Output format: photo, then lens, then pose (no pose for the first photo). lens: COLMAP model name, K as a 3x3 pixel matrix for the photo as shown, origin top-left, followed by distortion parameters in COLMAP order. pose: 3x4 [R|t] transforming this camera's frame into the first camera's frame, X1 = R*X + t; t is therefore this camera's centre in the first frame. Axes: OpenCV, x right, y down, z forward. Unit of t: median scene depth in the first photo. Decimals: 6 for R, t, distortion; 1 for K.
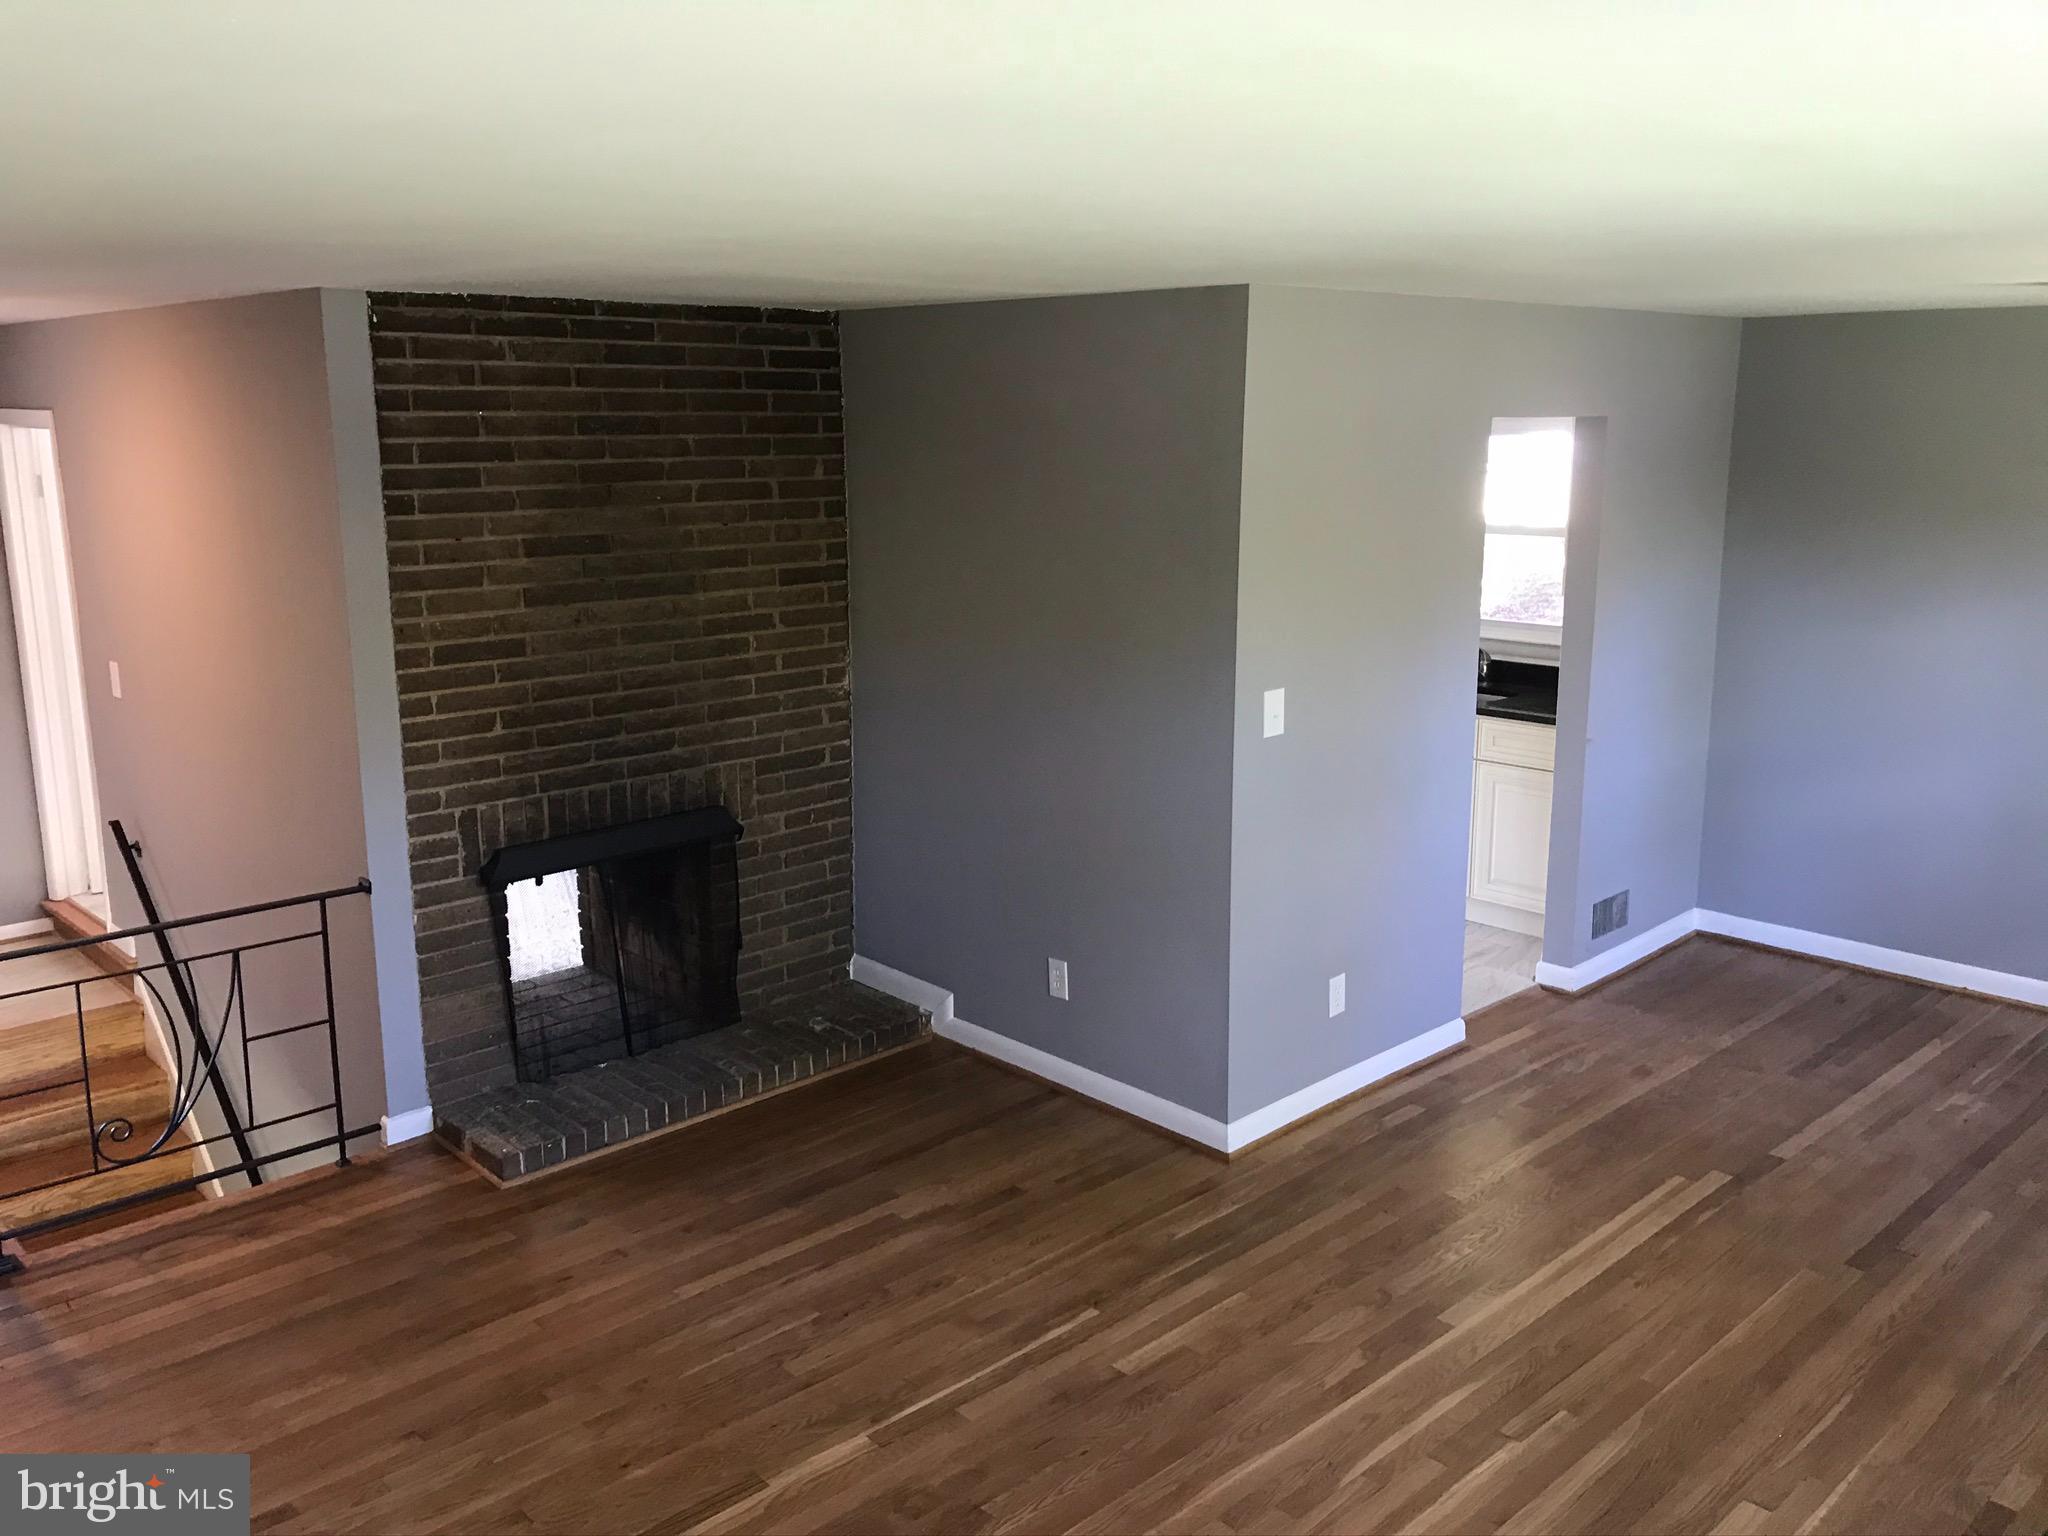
lens RADIAL K [[1685.6, 0, 1021.3], [0, 1685.6, 768.3], [0, 0, 1]] dist [0.009844, 0.019347]
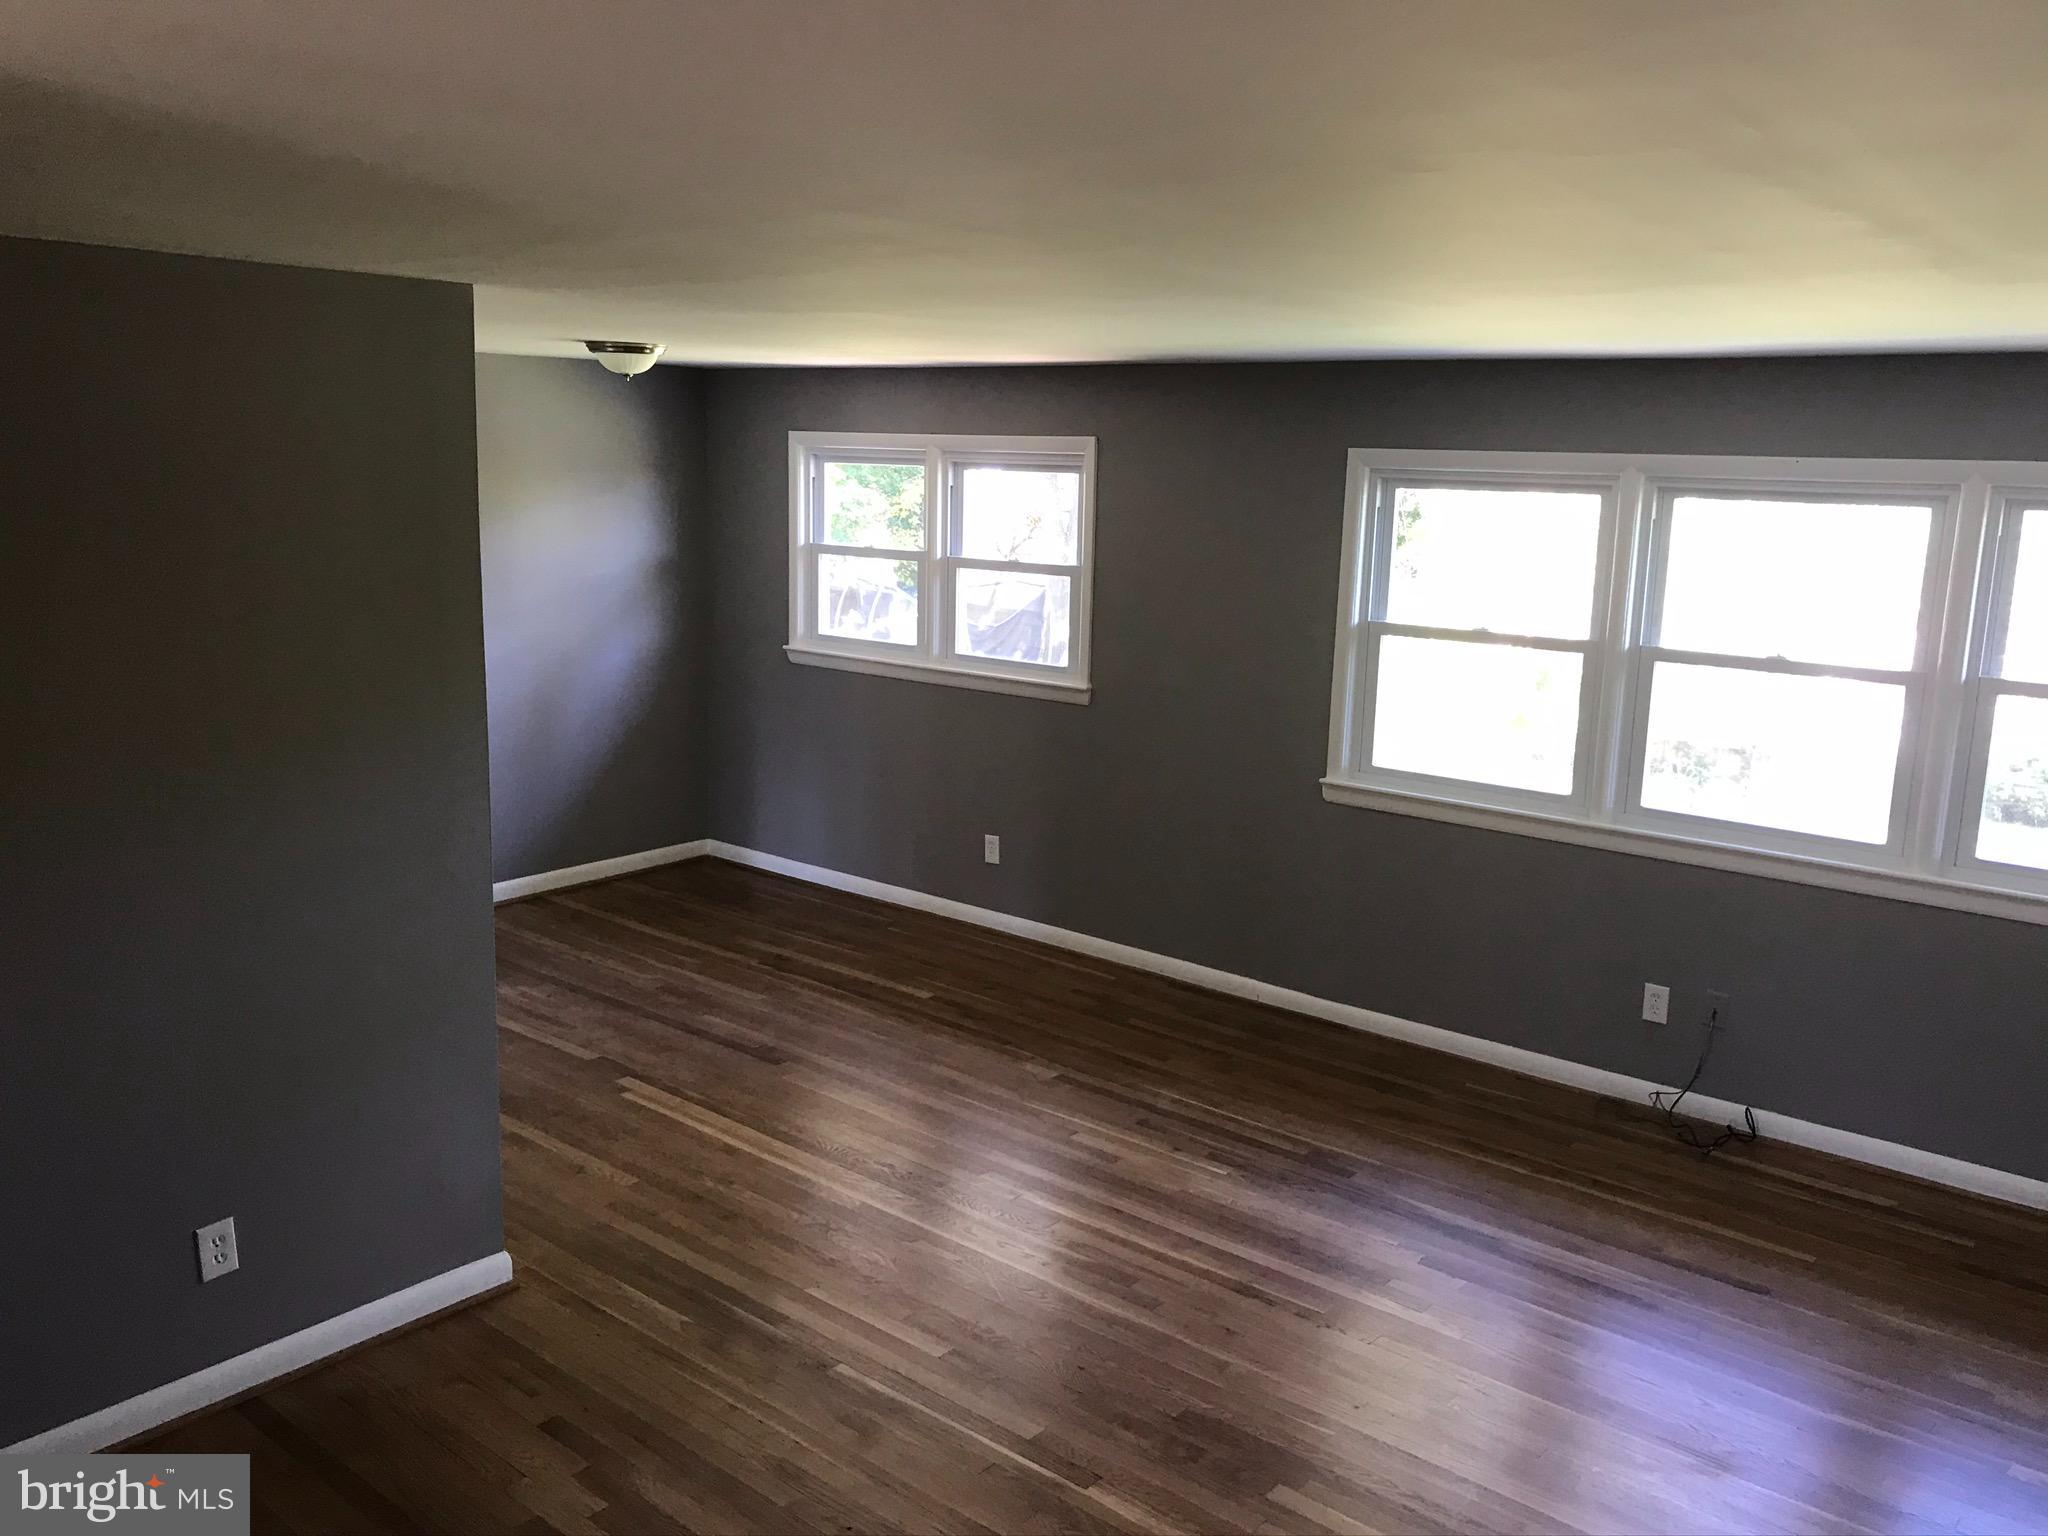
lens RADIAL K [[1685.6, 0, 1022.8], [0, 1685.6, 767.7], [0, 0, 1]] dist [0.009844, 0.019347]
pose [[-0.100133, -0.197825, 0.975110, -0.803693], [0.194969, 0.957134, 0.214199, -0.184184], [-0.975685, 0.211565, -0.057271, 0.841473]]
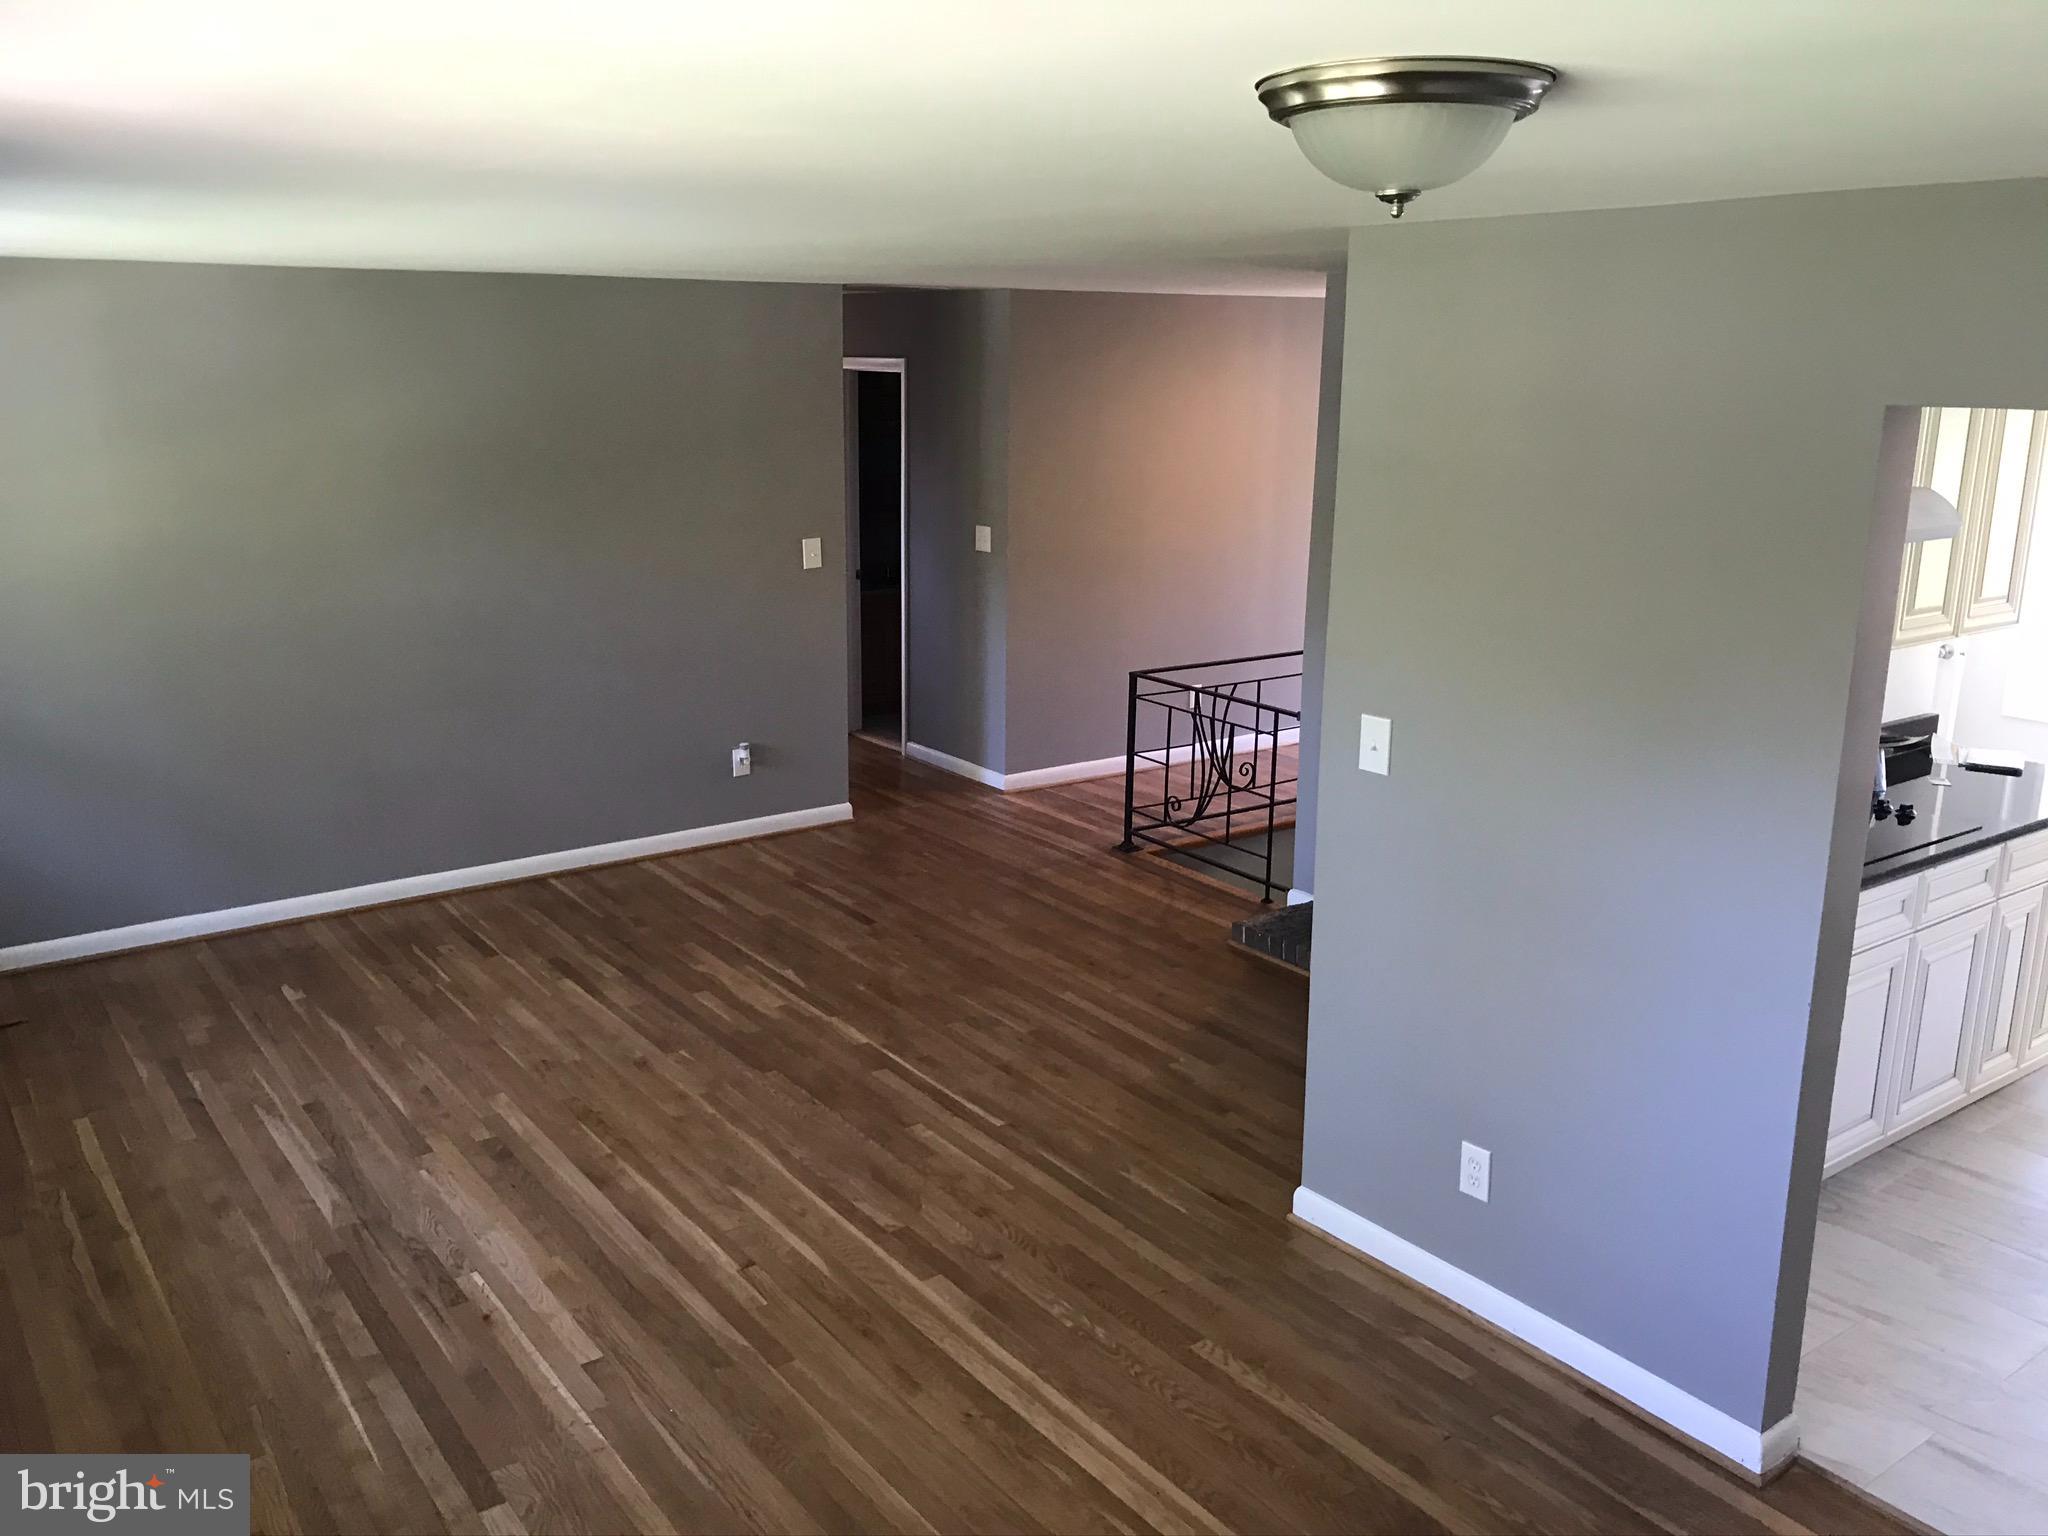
lens RADIAL K [[1685.6, 0, 1032.1], [0, 1685.6, 764.0], [0, 0, 1]] dist [0.009844, 0.019347]
pose [[-0.128952, 0.237604, -0.962765, 1.080137], [-0.225961, 0.938289, 0.261829, -0.225263], [0.965564, 0.251311, -0.067305, 0.991480]]
